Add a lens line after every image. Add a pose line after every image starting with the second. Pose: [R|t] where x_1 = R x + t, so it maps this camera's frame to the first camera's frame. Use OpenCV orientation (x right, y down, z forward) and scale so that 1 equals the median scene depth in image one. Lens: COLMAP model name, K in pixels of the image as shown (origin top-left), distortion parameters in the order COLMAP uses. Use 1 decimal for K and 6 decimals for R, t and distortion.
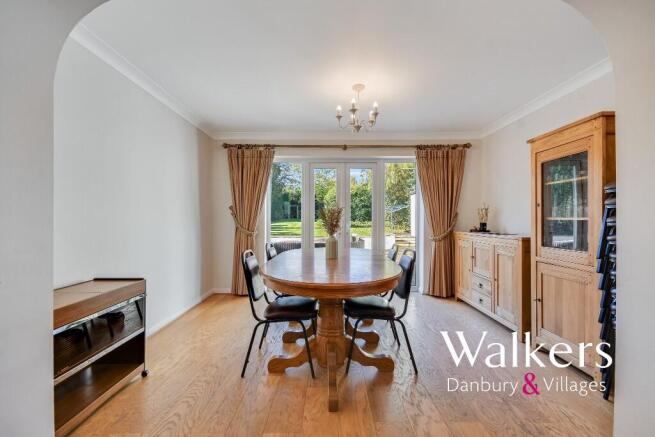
lens RADIAL K [[284.8, 0, 330.0], [0, 284.8, 217.7], [0, 0, 1]] dist [0.004905, 0.000081]
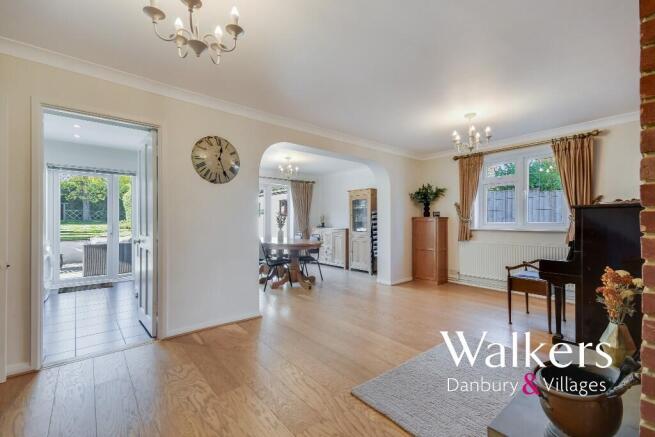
lens RADIAL K [[284.8, 0, 328.9], [0, 284.8, 218.5], [0, 0, 1]] dist [0.004905, 0.000081]
pose [[0.757179, 0.007290, 0.653167, -0.745247], [-0.004892, 0.999973, -0.005489, -0.001533], [-0.653189, 0.000960, 0.757194, -0.554065]]
